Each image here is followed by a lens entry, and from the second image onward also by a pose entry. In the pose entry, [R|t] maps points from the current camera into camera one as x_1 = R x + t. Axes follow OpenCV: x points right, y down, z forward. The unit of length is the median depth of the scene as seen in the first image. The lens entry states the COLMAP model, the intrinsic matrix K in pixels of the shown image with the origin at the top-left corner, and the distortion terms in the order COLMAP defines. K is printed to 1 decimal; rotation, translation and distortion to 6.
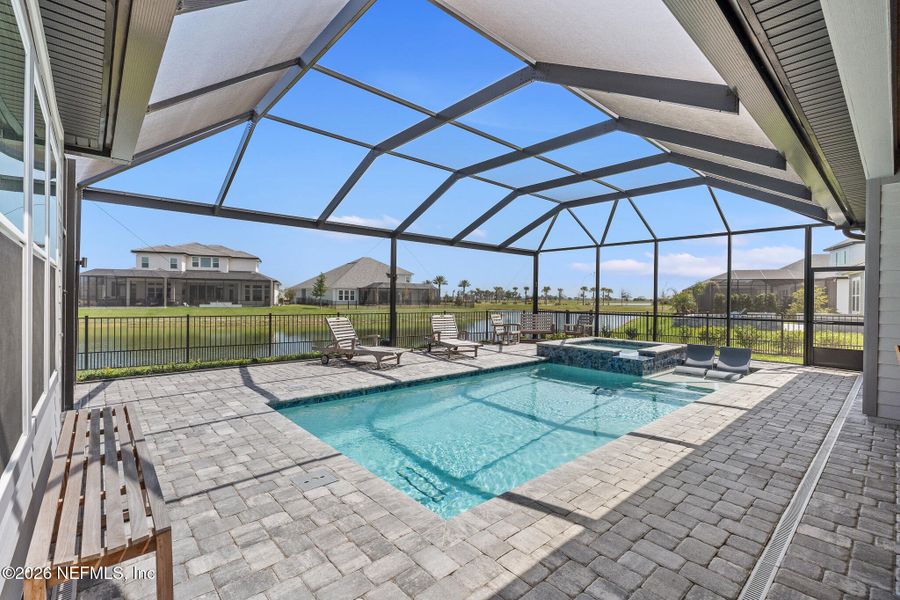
lens RADIAL K [[403.5, 0, 450.0], [0, 403.5, 300.0], [0, 0, 1]] dist [-0.001930, -0.000602]
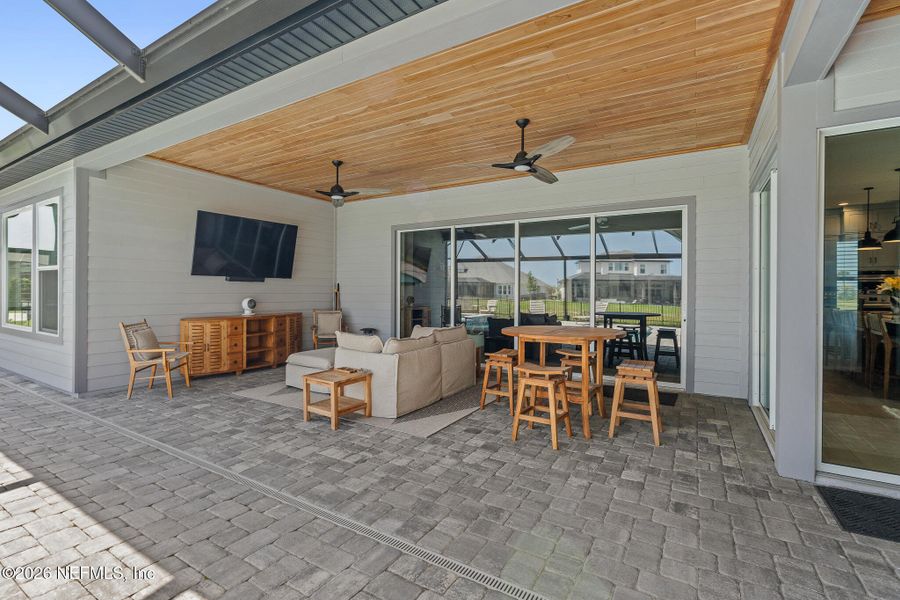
lens RADIAL K [[408.9, 0, 452.3], [0, 408.9, 292.7], [0, 0, 1]] dist [-0.002643, -0.000270]
pose [[-0.297730, -0.017046, 0.954498, -0.125188], [-0.004128, 0.999854, 0.016568, 0.001435], [-0.954641, 0.000993, -0.297757, 0.185004]]
